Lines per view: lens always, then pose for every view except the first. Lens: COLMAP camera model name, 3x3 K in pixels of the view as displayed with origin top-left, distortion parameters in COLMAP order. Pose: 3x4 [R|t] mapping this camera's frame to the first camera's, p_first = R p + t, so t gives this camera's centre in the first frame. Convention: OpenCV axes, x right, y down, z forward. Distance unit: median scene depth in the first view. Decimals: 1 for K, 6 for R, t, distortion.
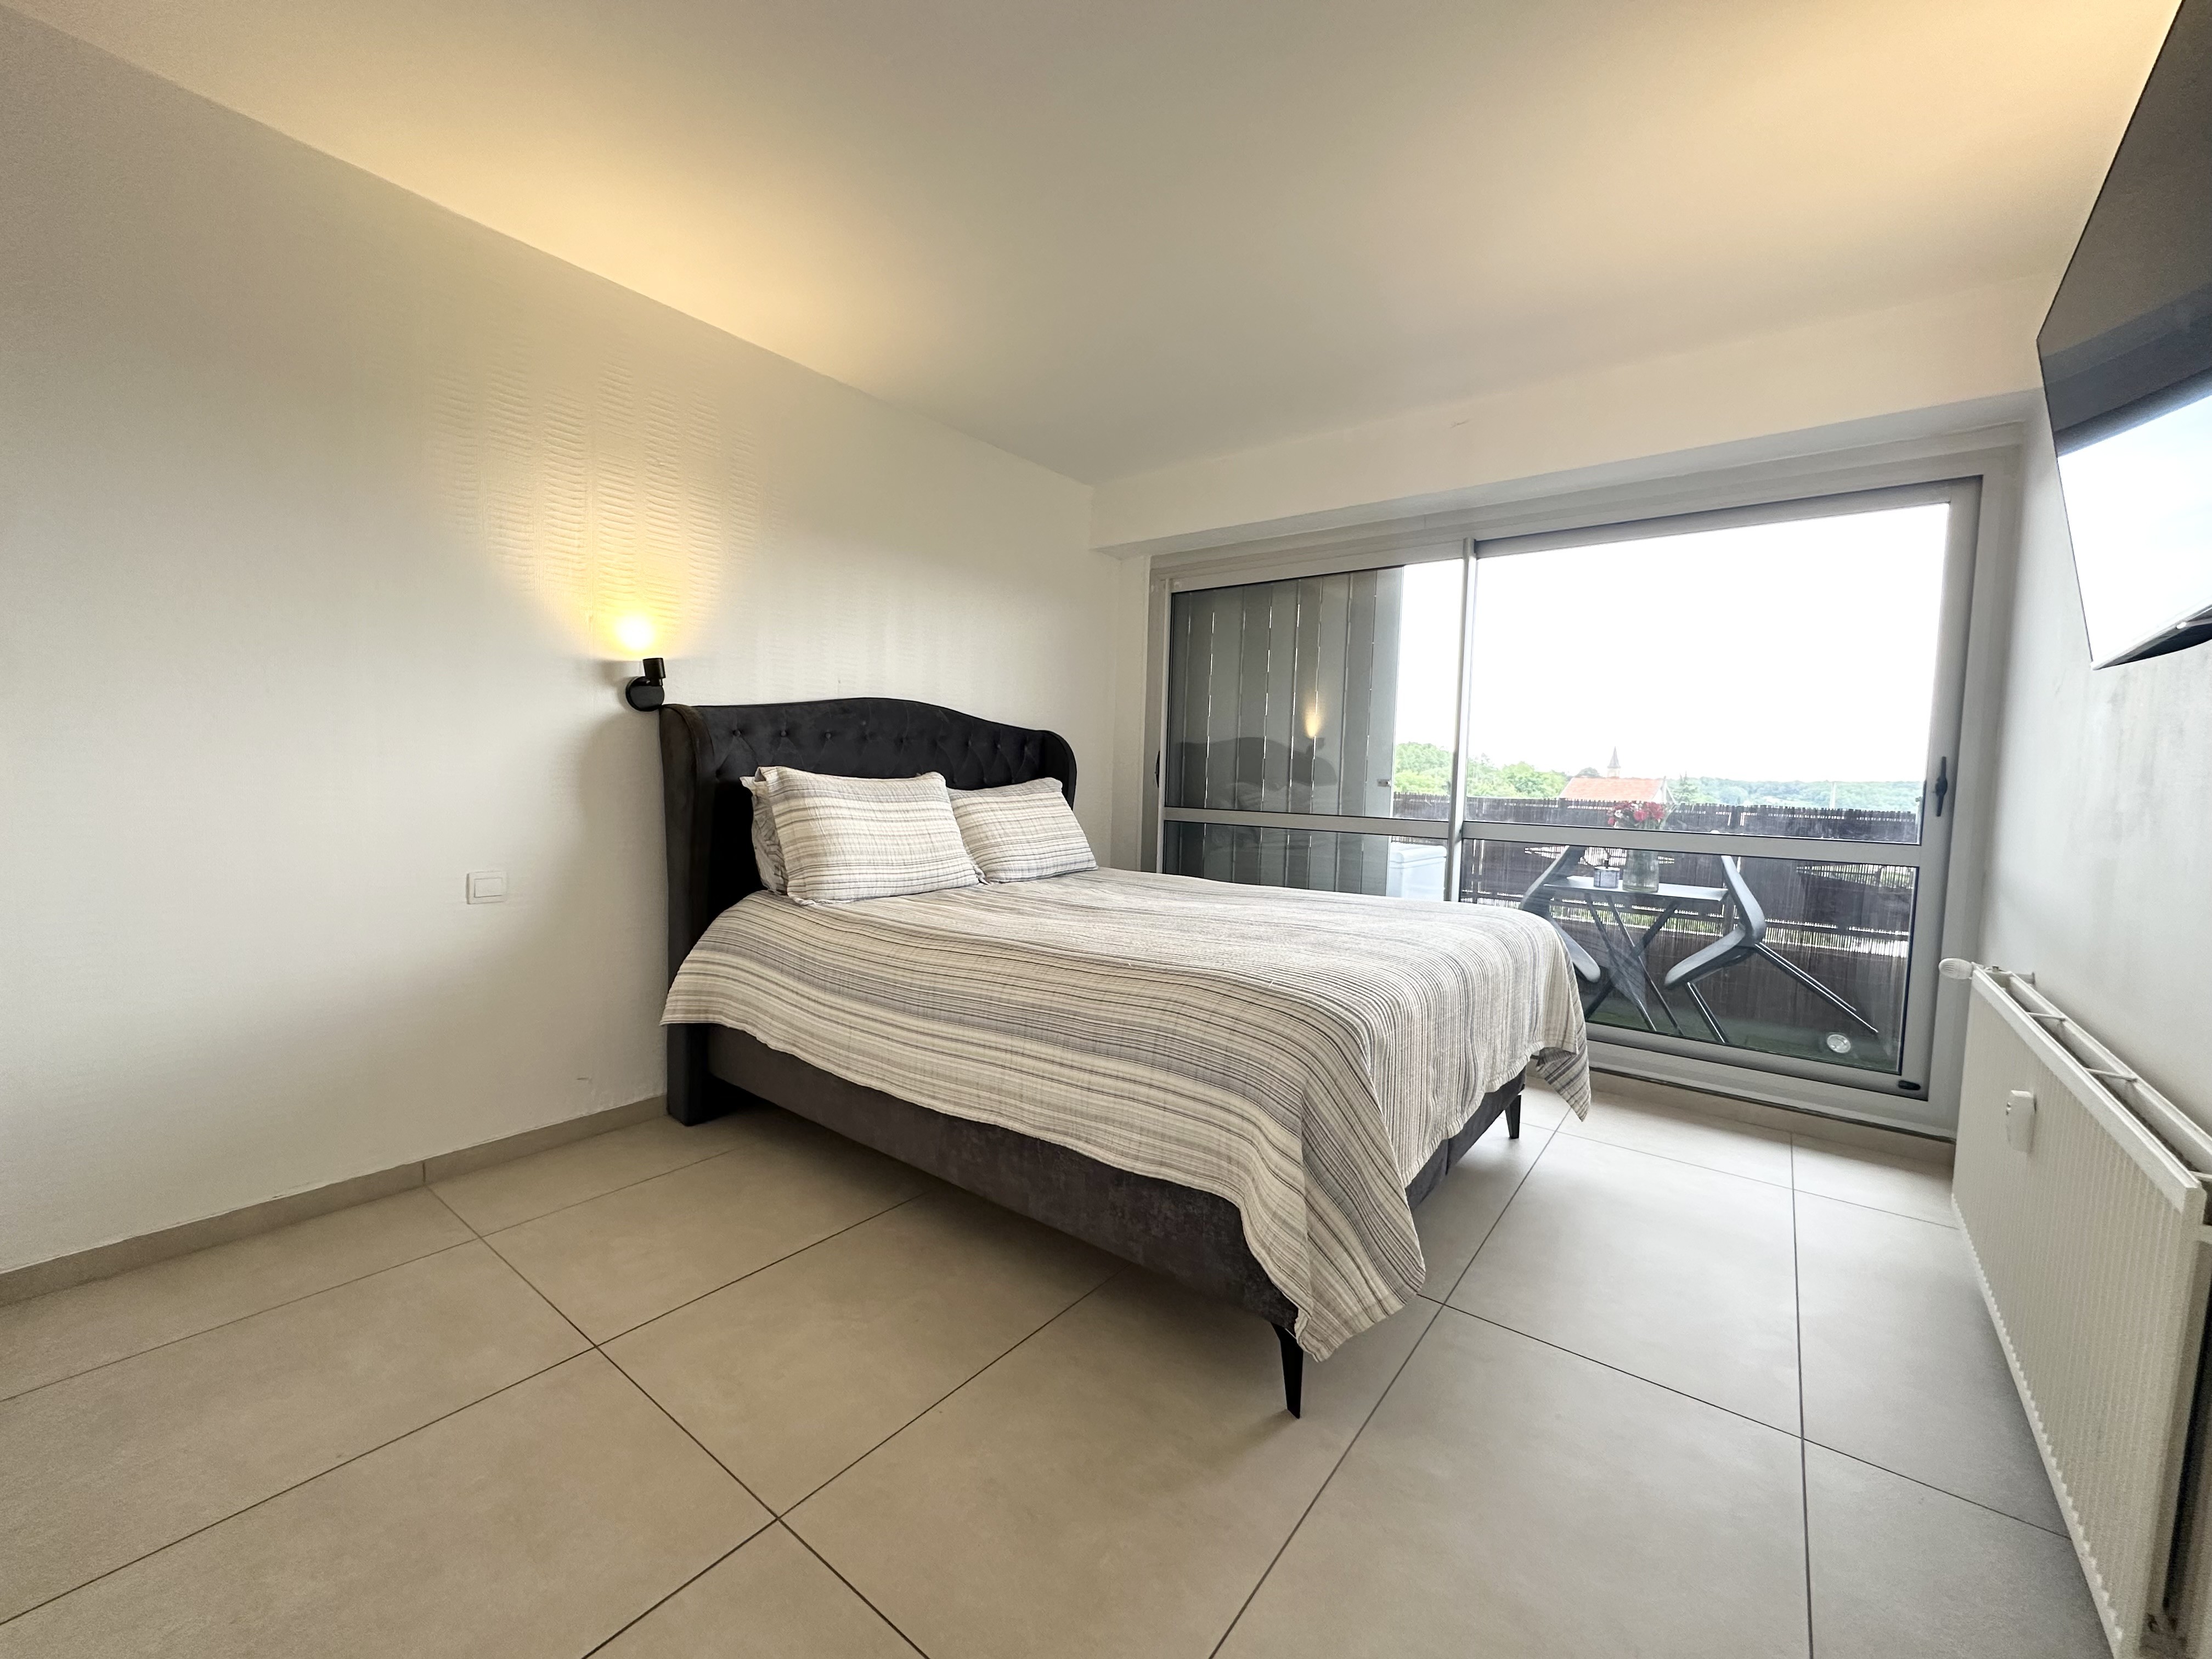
lens RADIAL K [[883.8, 0, 1106.0], [0, 883.8, 829.5], [0, 0, 1]] dist [-0.004377, 0.000930]
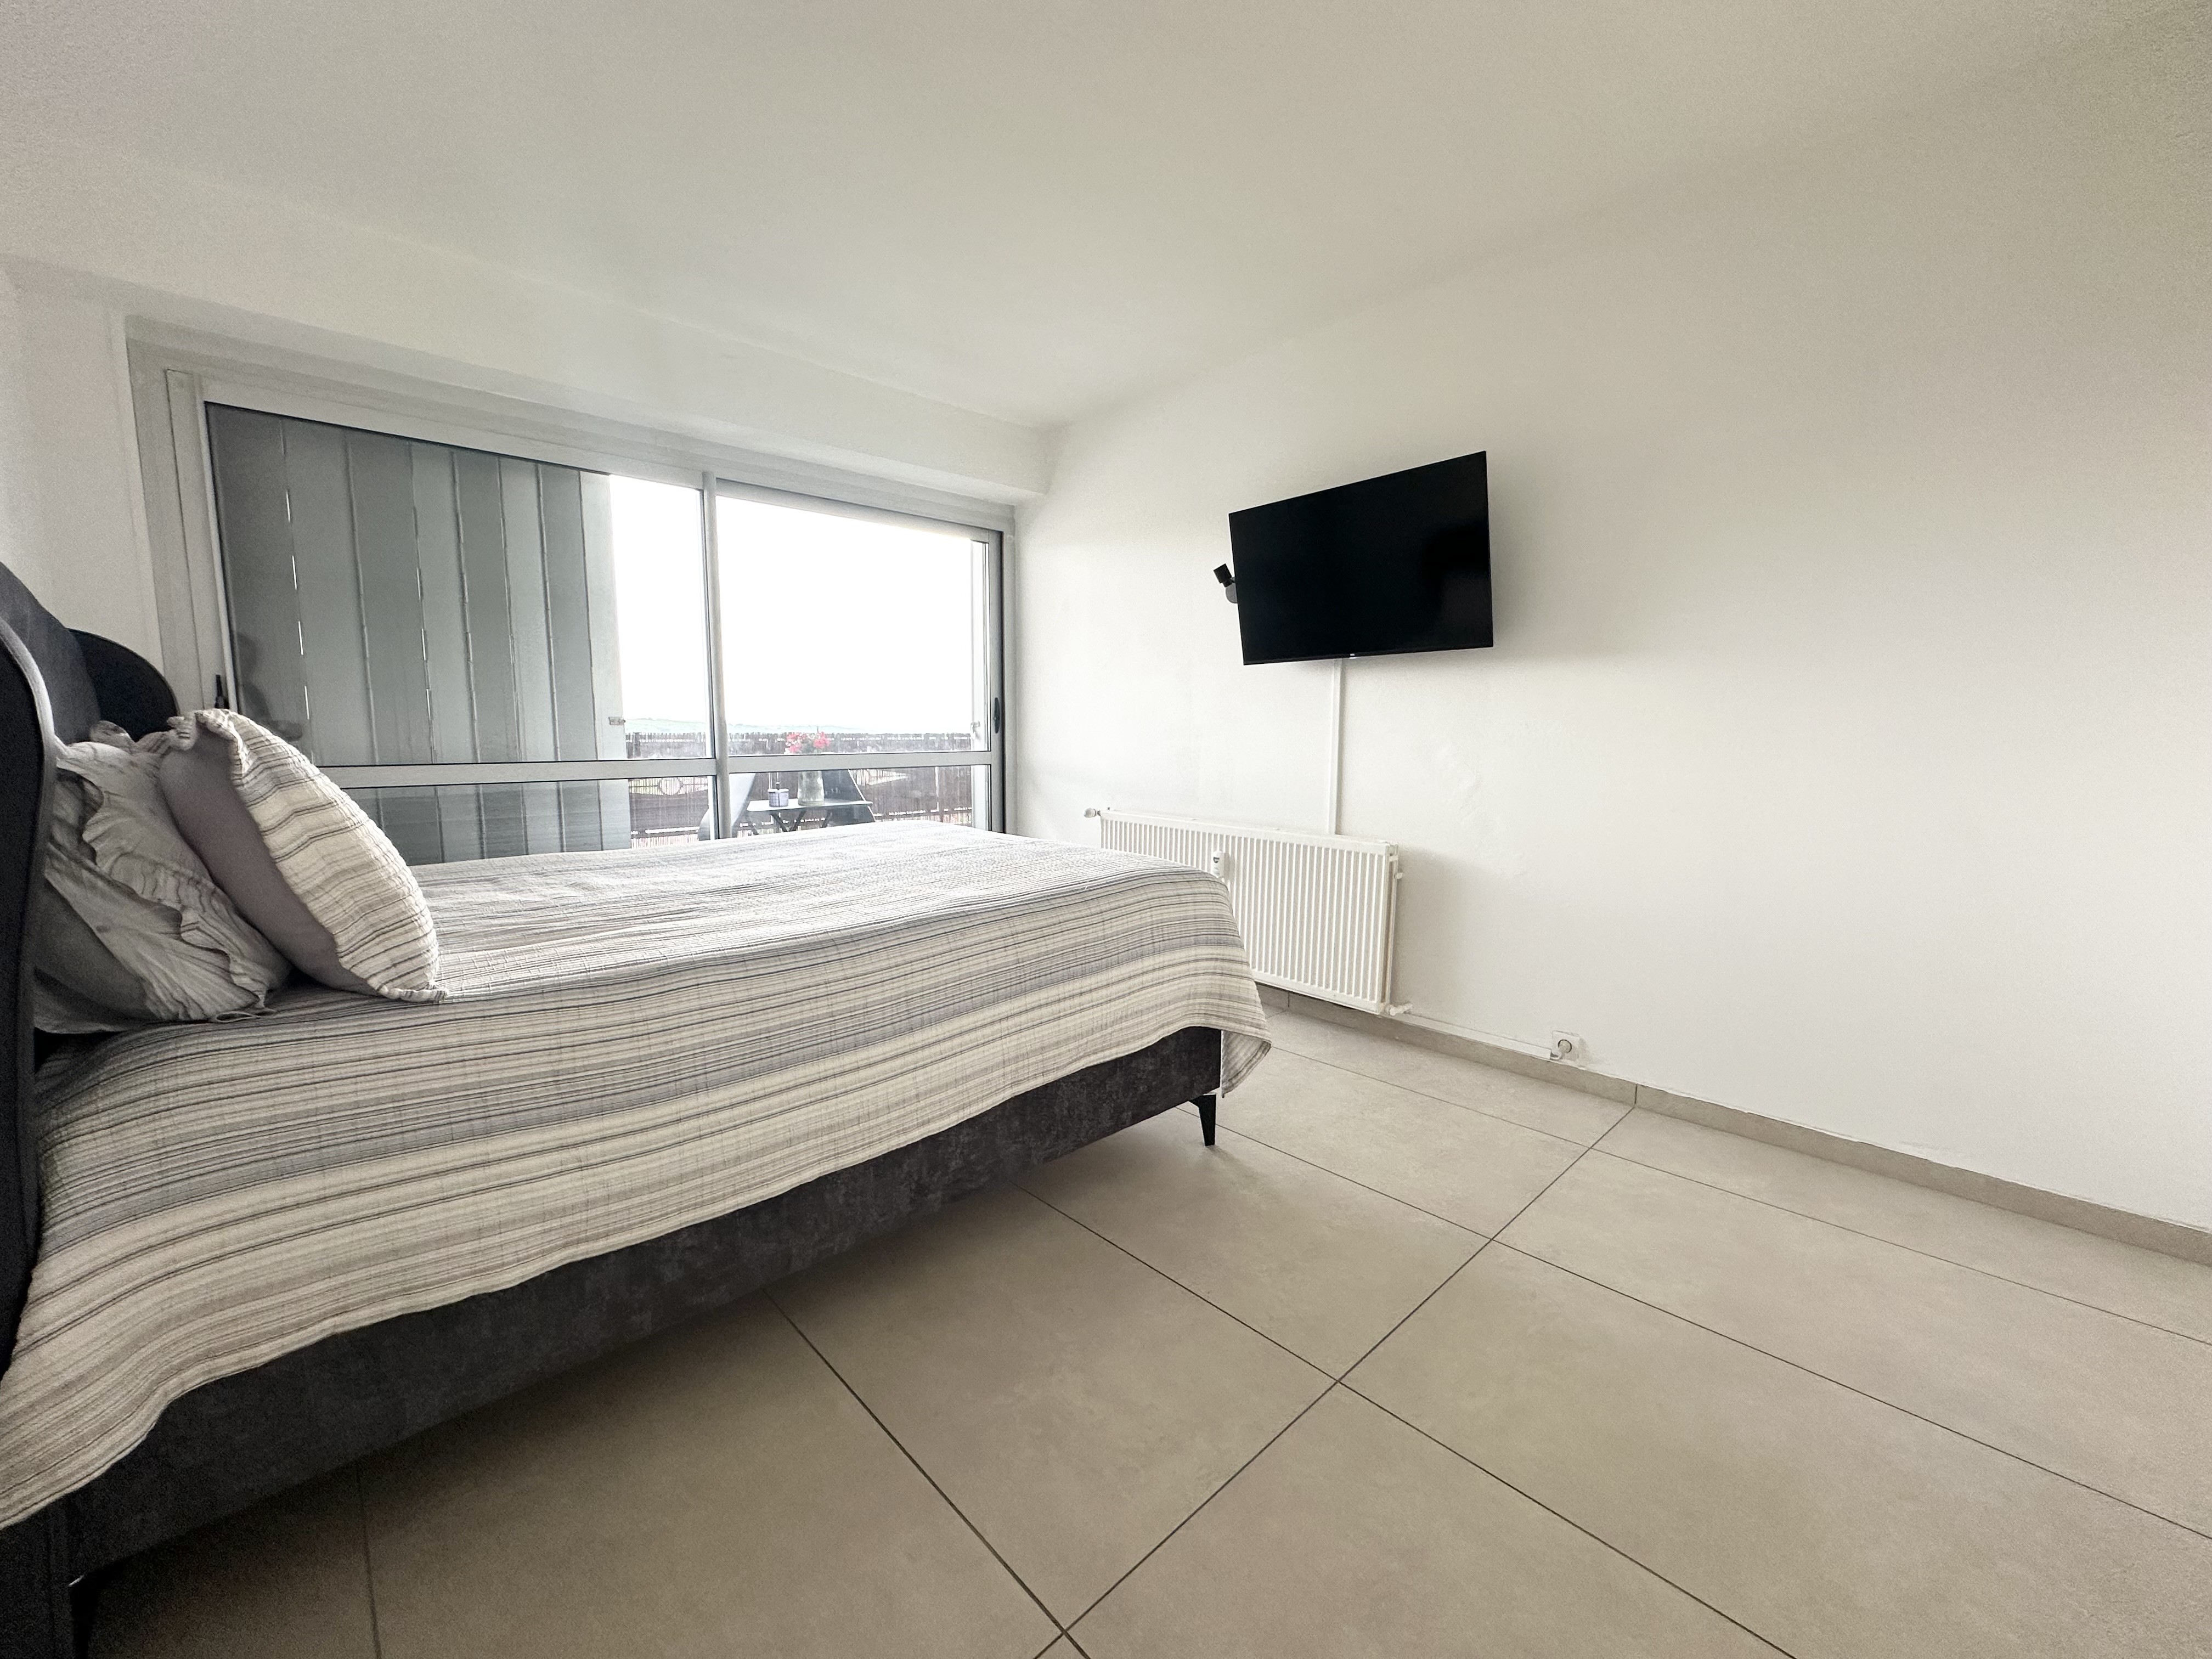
lens RADIAL K [[883.8, 0, 1106.0], [0, 883.8, 829.5], [0, 0, 1]] dist [-0.004377, 0.000930]
pose [[0.160725, -0.142668, 0.976634, -0.749415], [0.065146, 0.988874, 0.133735, -0.048243], [-0.984847, 0.042129, 0.168231, 0.561164]]
